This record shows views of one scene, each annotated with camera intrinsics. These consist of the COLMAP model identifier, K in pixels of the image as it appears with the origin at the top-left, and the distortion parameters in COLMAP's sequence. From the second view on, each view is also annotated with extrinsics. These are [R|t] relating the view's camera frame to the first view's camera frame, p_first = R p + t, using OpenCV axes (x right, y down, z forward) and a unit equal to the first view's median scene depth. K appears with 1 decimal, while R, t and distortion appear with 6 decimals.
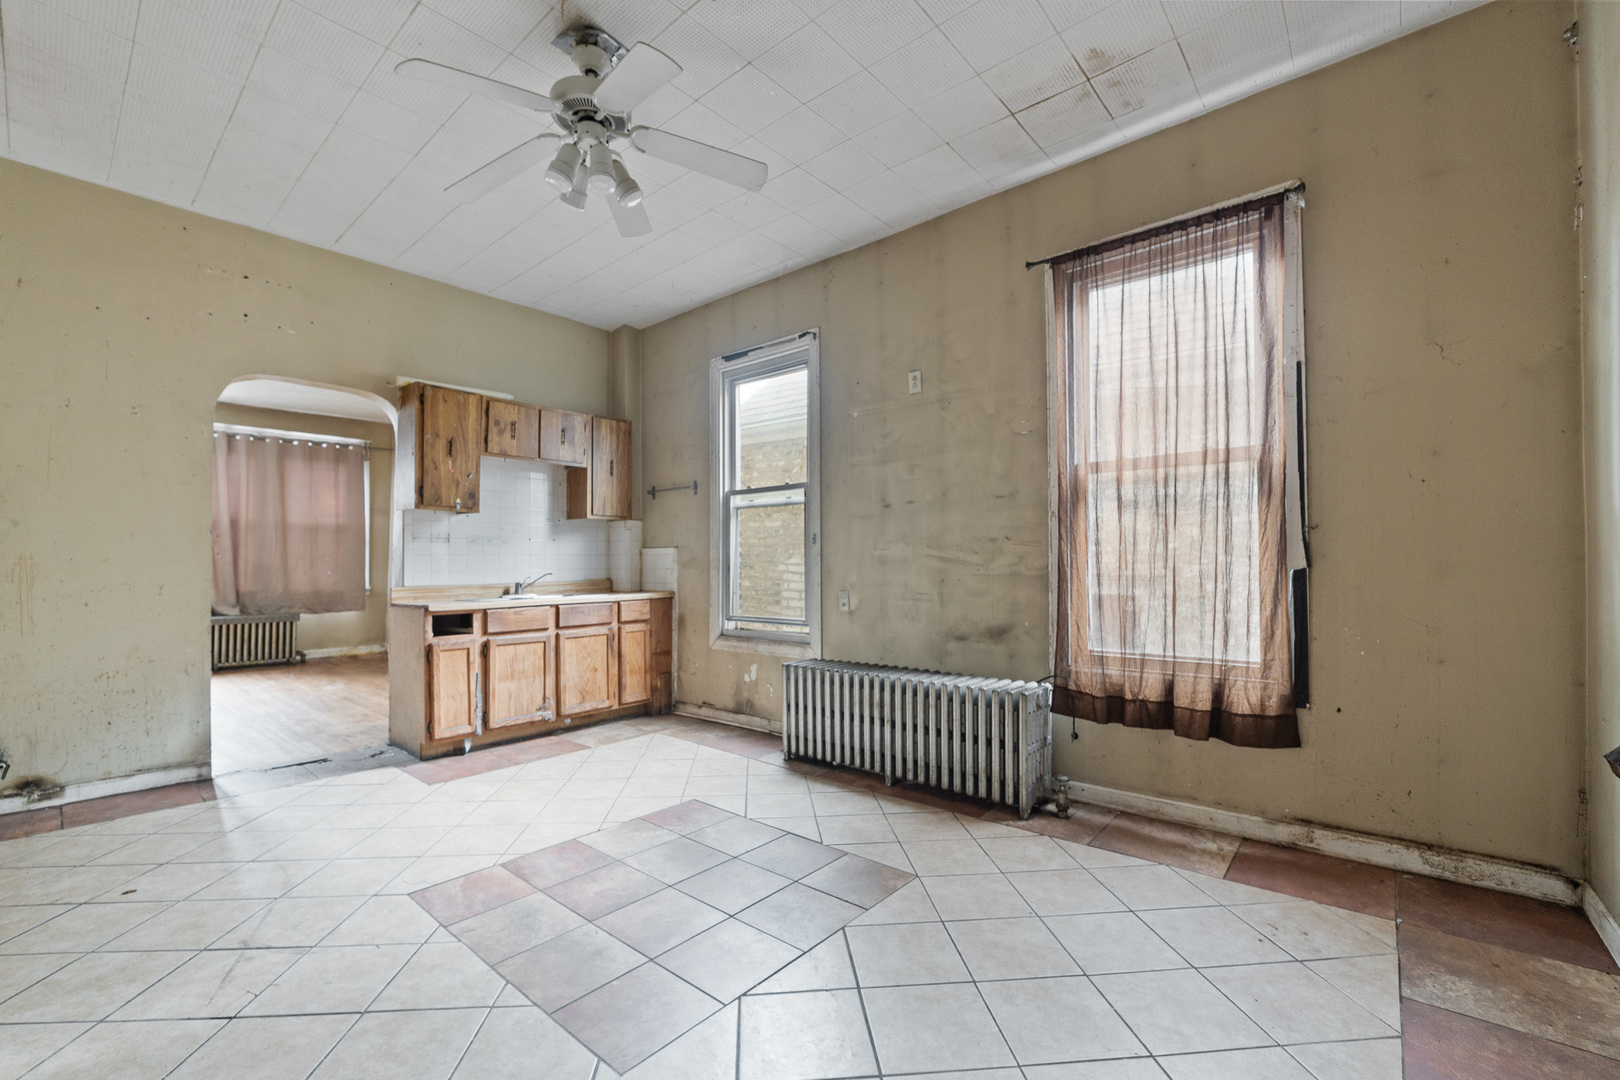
lens RADIAL K [[678.5, 0, 811.9], [0, 678.5, 552.9], [0, 0, 1]] dist [-0.007785, -0.000595]
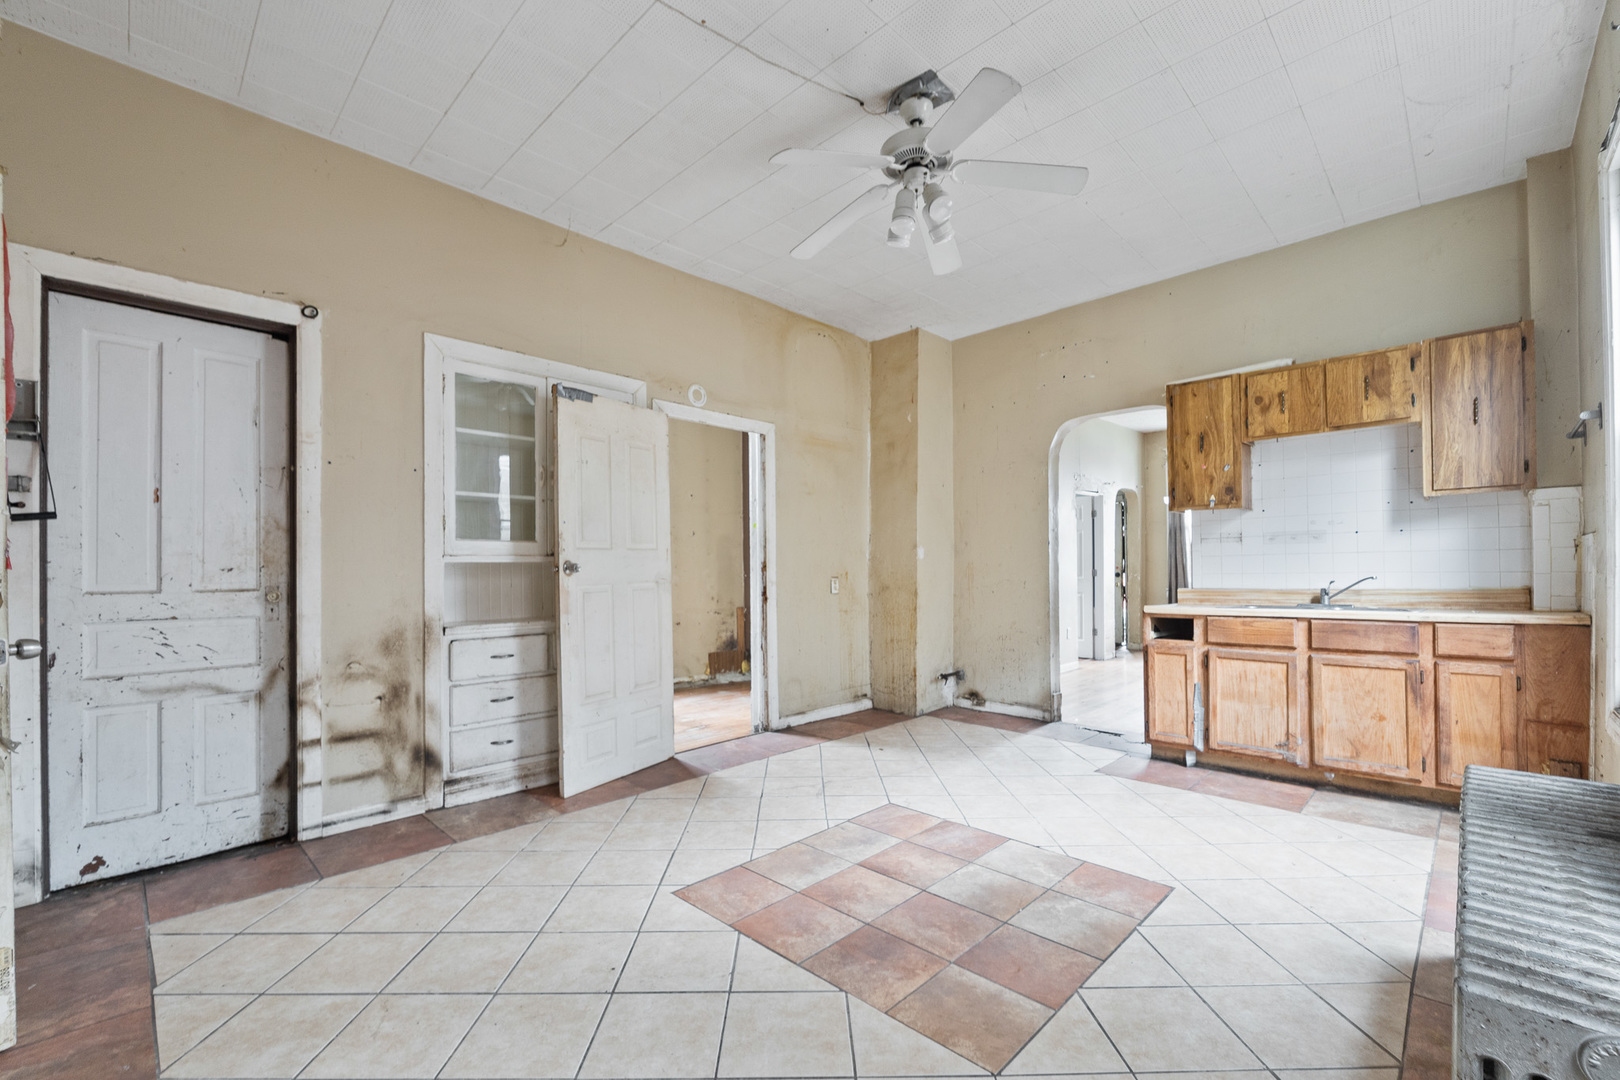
lens RADIAL K [[694.0, 0, 809.1], [0, 694.0, 567.0], [0, 0, 1]] dist [-0.007287, -0.000188]
pose [[-0.076668, 0.001190, -0.997056, 0.470081], [0.024518, 0.999699, -0.000692, 0.005081], [0.996755, -0.024499, -0.076674, 0.522714]]
